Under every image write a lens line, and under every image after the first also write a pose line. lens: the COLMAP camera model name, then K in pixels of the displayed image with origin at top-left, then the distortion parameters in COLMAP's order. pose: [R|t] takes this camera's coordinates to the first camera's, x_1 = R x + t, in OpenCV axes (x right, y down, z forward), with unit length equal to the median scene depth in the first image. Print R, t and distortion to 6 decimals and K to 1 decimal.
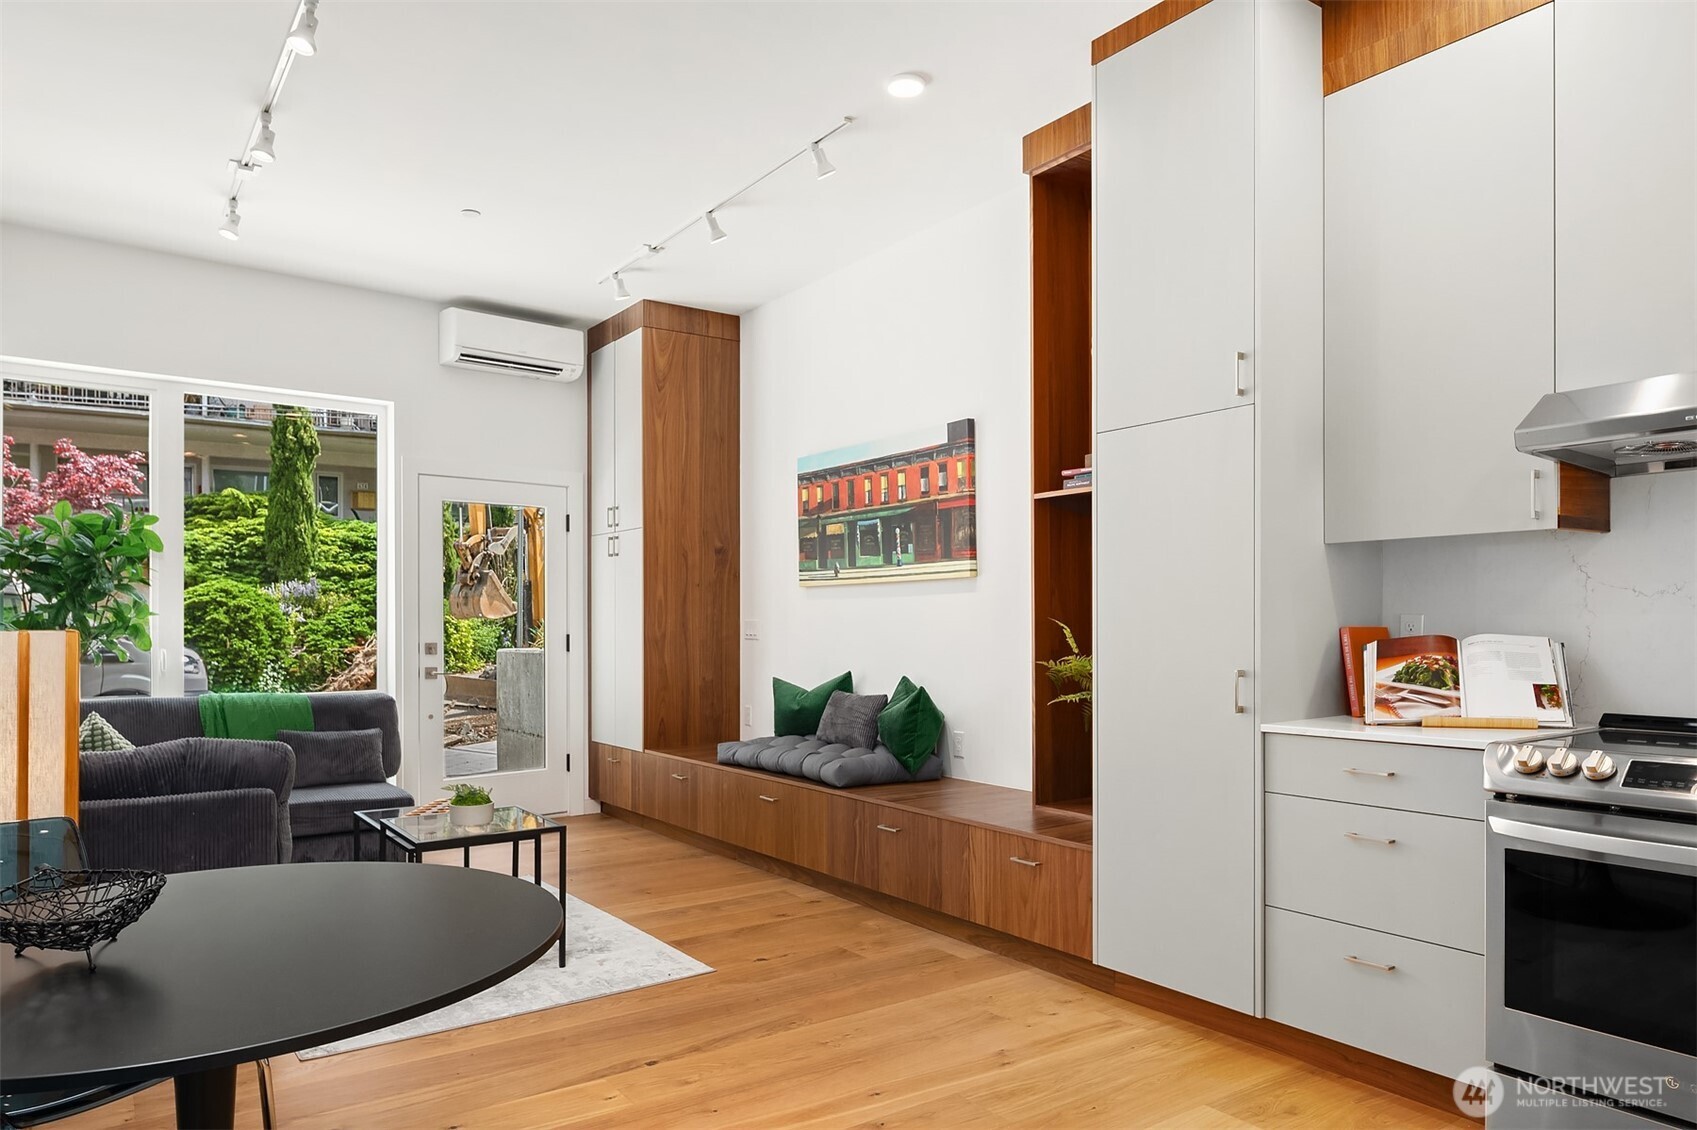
lens RADIAL K [[1116.3, 0, 865.2], [0, 1116.3, 625.9], [0, 0, 1]] dist [-0.004548, -0.001901]
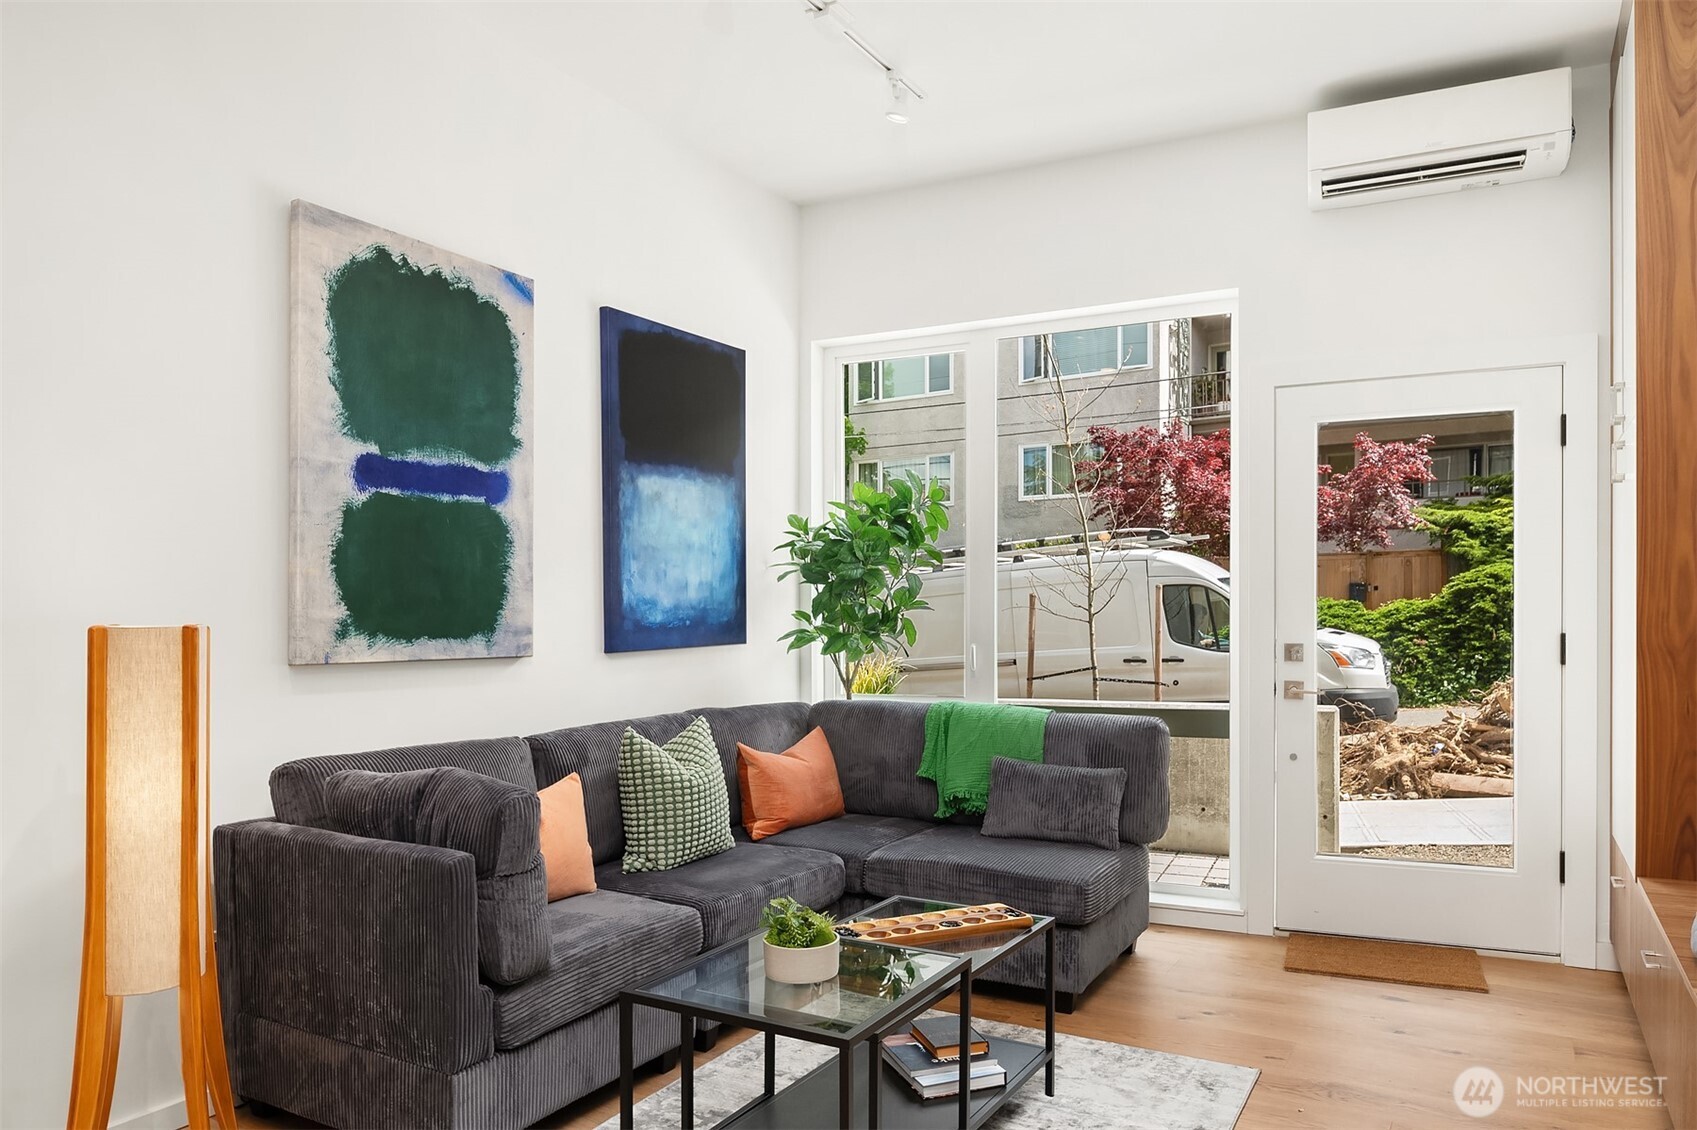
lens RADIAL K [[1116.3, 0, 835.7], [0, 1116.3, 628.6], [0, 0, 1]] dist [-0.004548, -0.001901]
pose [[0.401680, 0.012036, -0.915701, 0.101027], [-0.000481, 0.999916, 0.012931, -0.002059], [0.915780, -0.004753, 0.401652, 0.493832]]
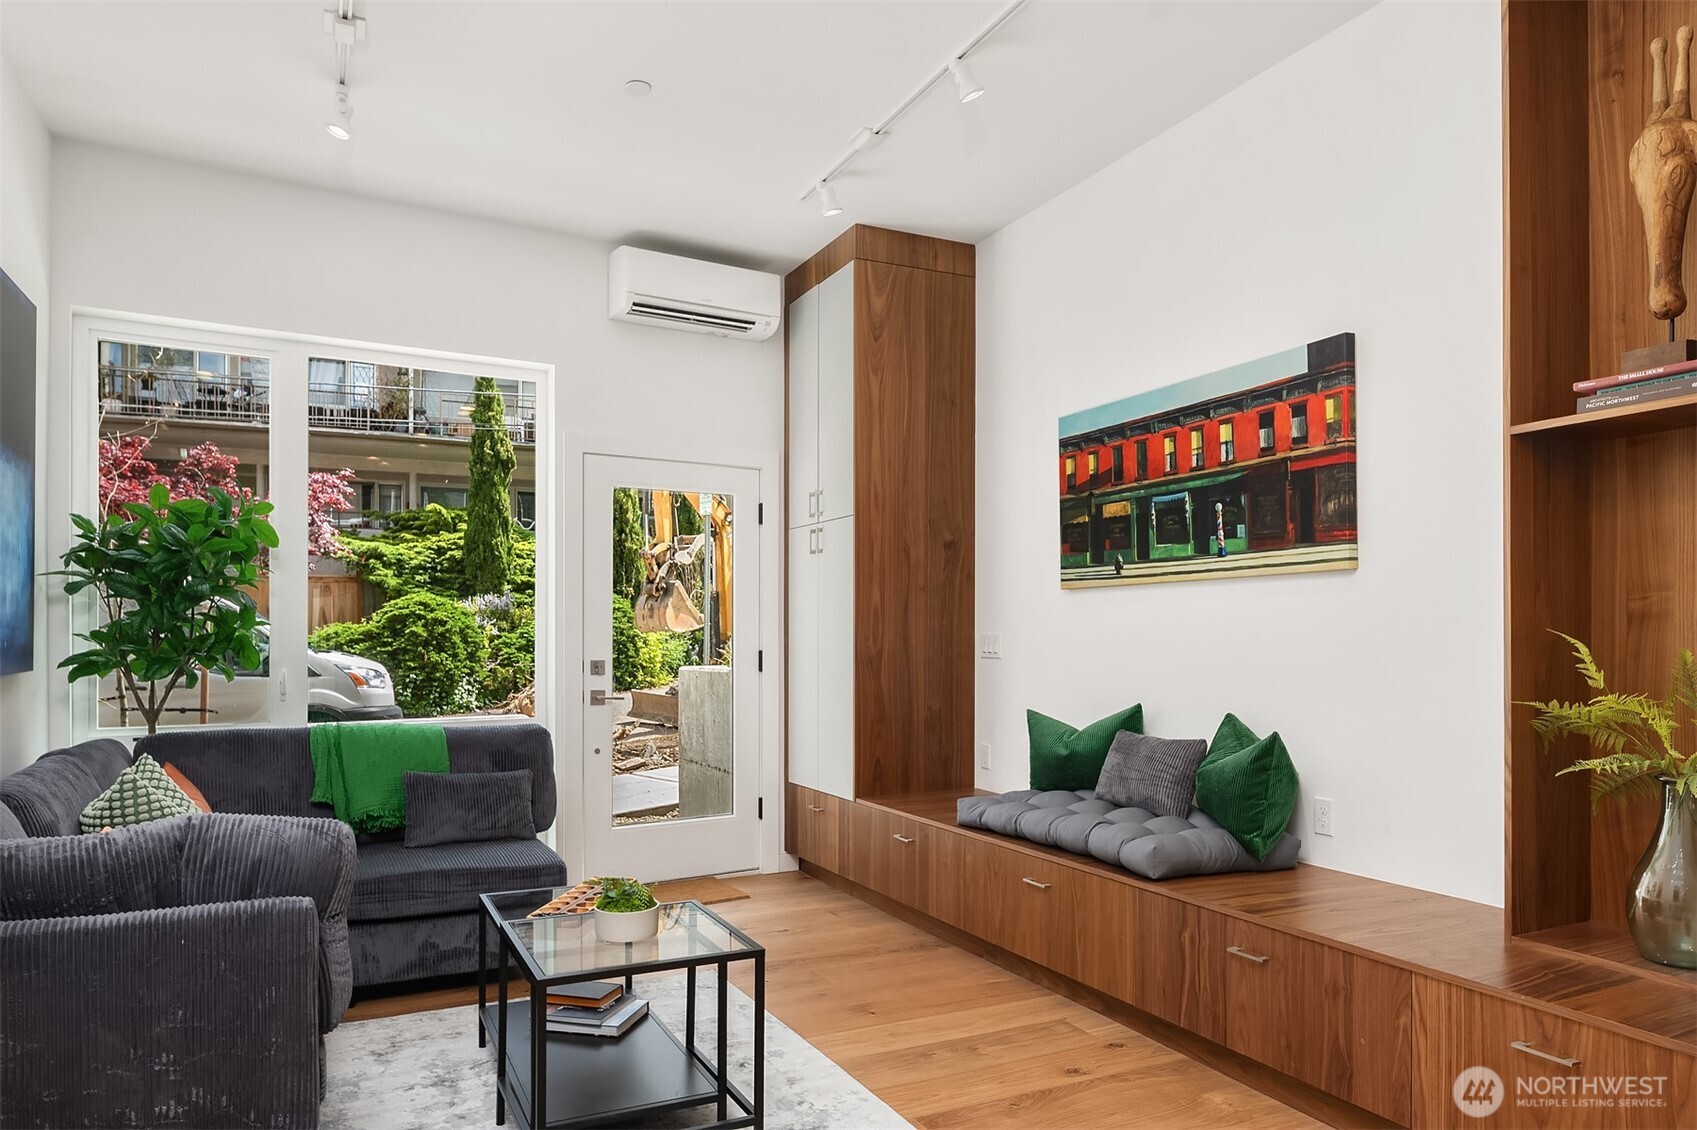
lens RADIAL K [[1116.3, 0, 866.4], [0, 1116.3, 642.3], [0, 0, 1]] dist [-0.004548, -0.001901]
pose [[0.987247, 0.003575, -0.159155, -0.065834], [-0.003337, 0.999993, 0.001762, -0.000085], [0.159161, -0.001208, 0.987252, 0.226854]]
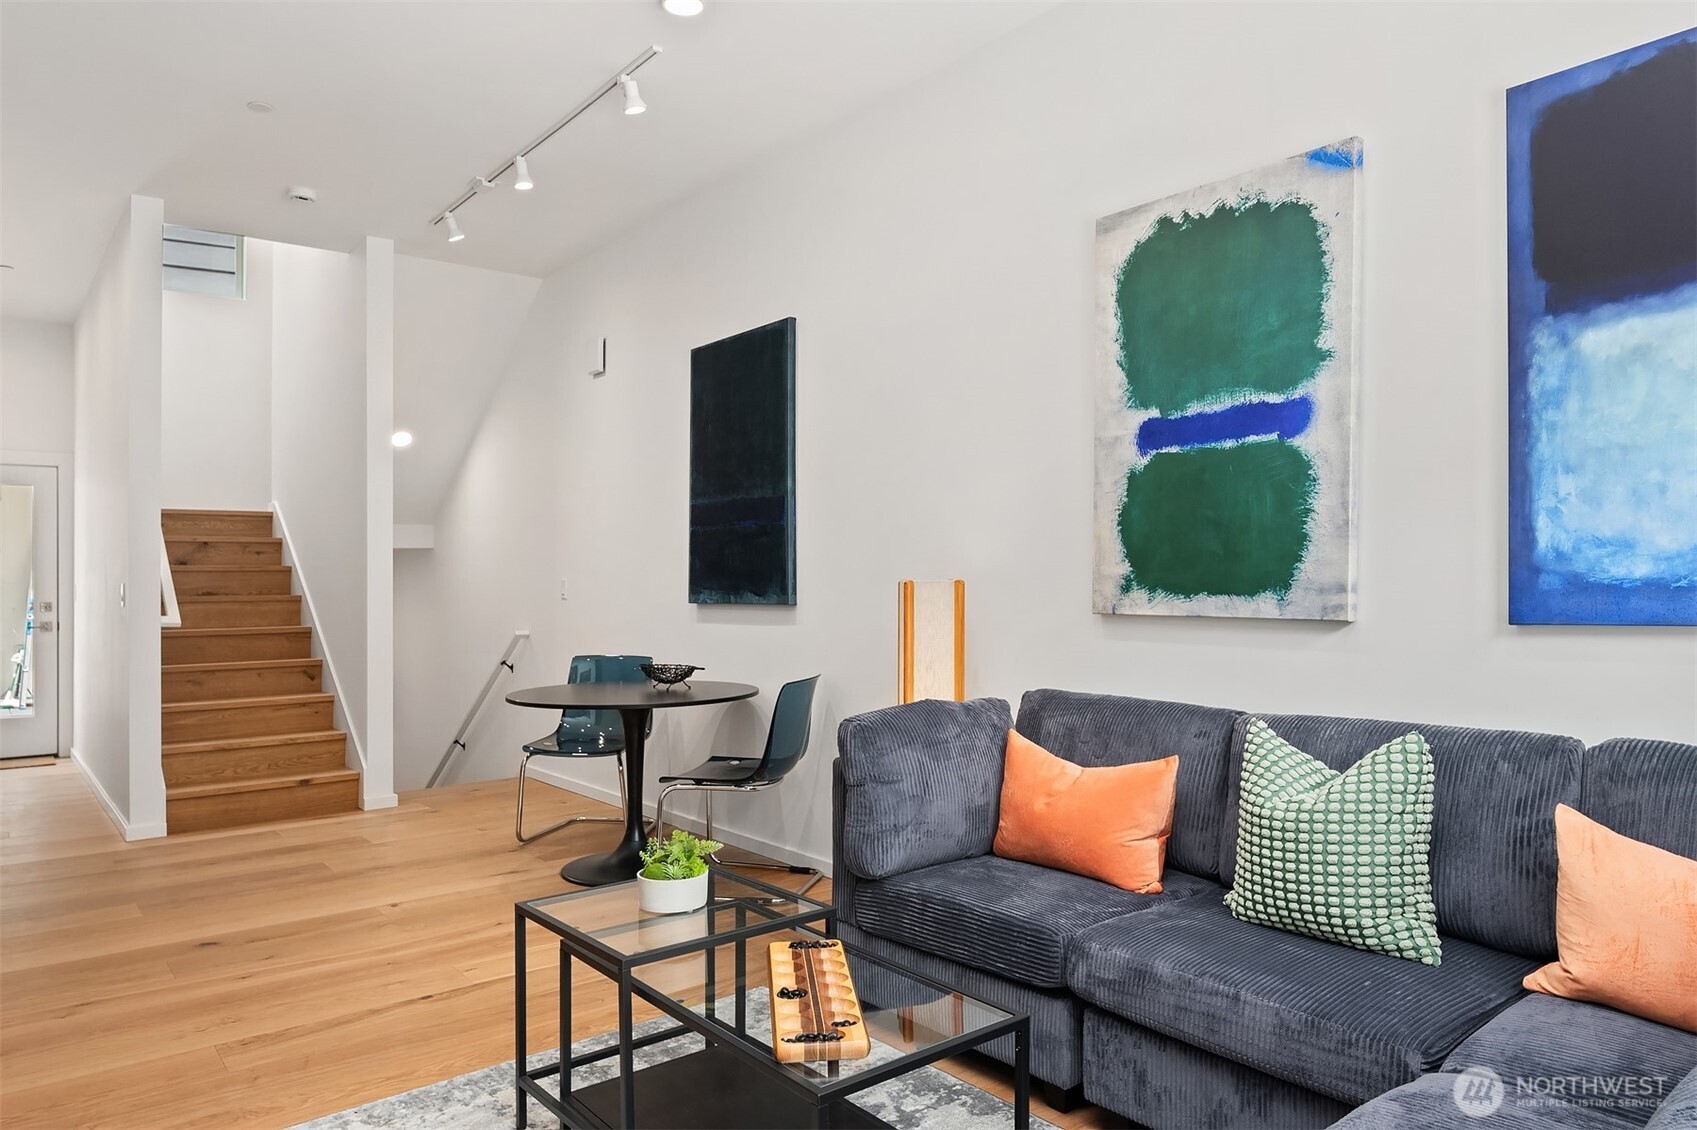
lens RADIAL K [[1116.3, 0, 854.4], [0, 1116.3, 537.9], [0, 0, 1]] dist [-0.004548, -0.001901]
pose [[-0.998317, 0.013209, -0.056475, -0.261185], [0.014936, 0.999430, -0.030276, -0.003228], [0.056042, -0.031068, -0.997945, 1.010093]]
